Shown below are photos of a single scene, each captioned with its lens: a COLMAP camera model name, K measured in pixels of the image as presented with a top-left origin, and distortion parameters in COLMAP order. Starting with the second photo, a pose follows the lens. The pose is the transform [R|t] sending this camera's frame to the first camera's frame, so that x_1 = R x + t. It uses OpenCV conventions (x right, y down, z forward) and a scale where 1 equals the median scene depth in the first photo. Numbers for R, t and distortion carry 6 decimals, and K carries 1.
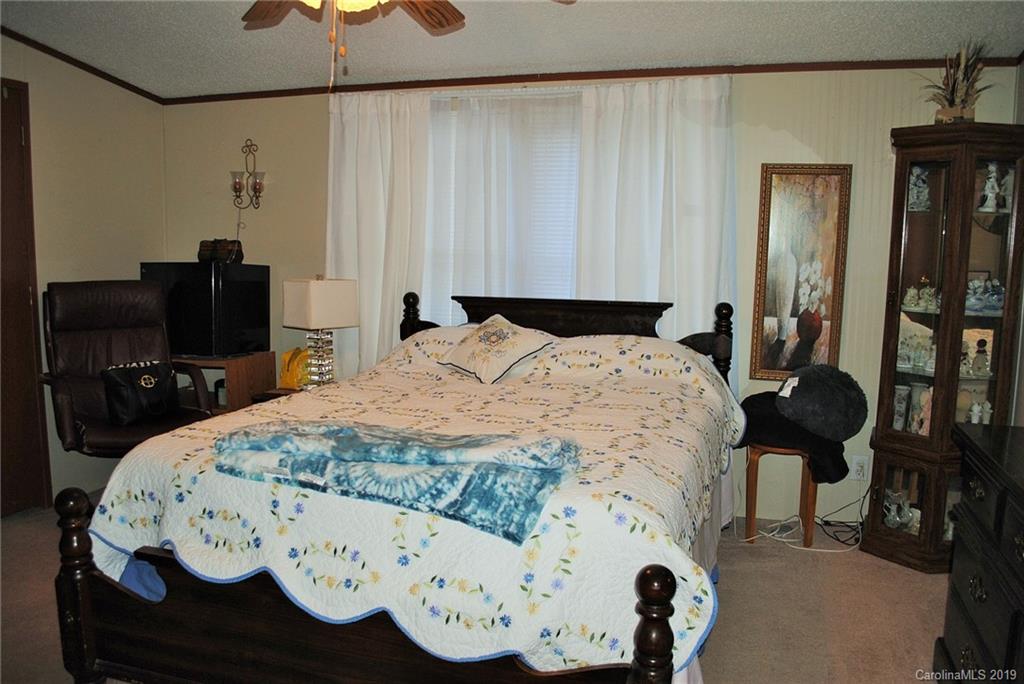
lens RADIAL K [[763.1, 0, 512.0], [0, 763.1, 342.0], [0, 0, 1]] dist [-0.086384, 0.001260]
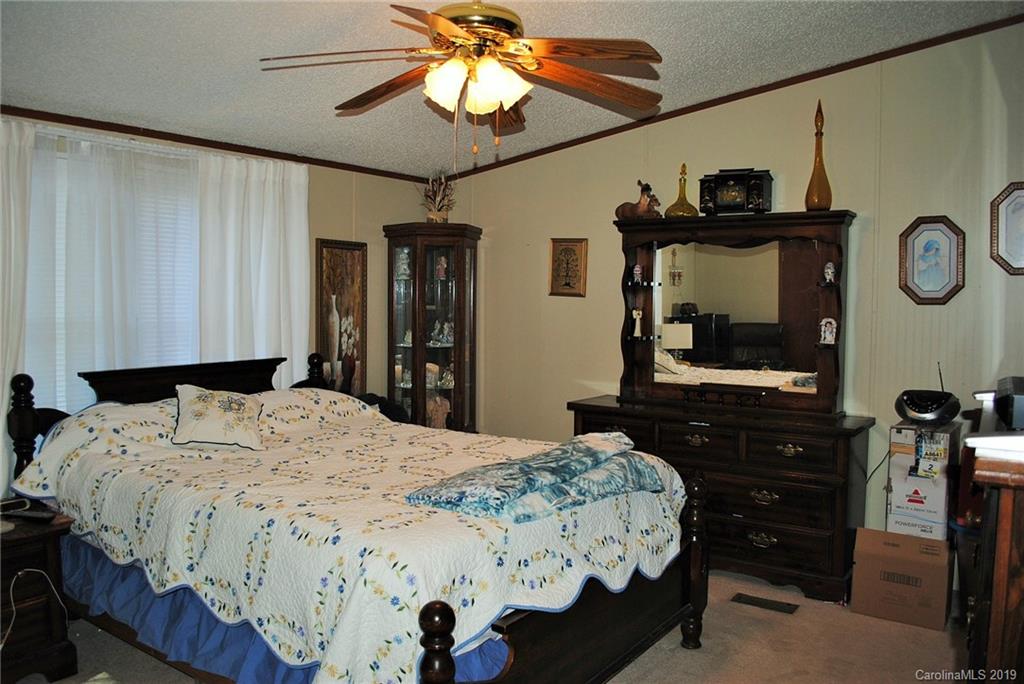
lens RADIAL K [[814.6, 0, 501.5], [0, 814.6, 342.7], [0, 0, 1]] dist [-0.078025, 0.009705]
pose [[0.313211, -0.063112, 0.947584, -0.827741], [0.123228, 0.992055, 0.025343, -0.063692], [-0.941655, 0.108831, 0.318499, 0.308269]]
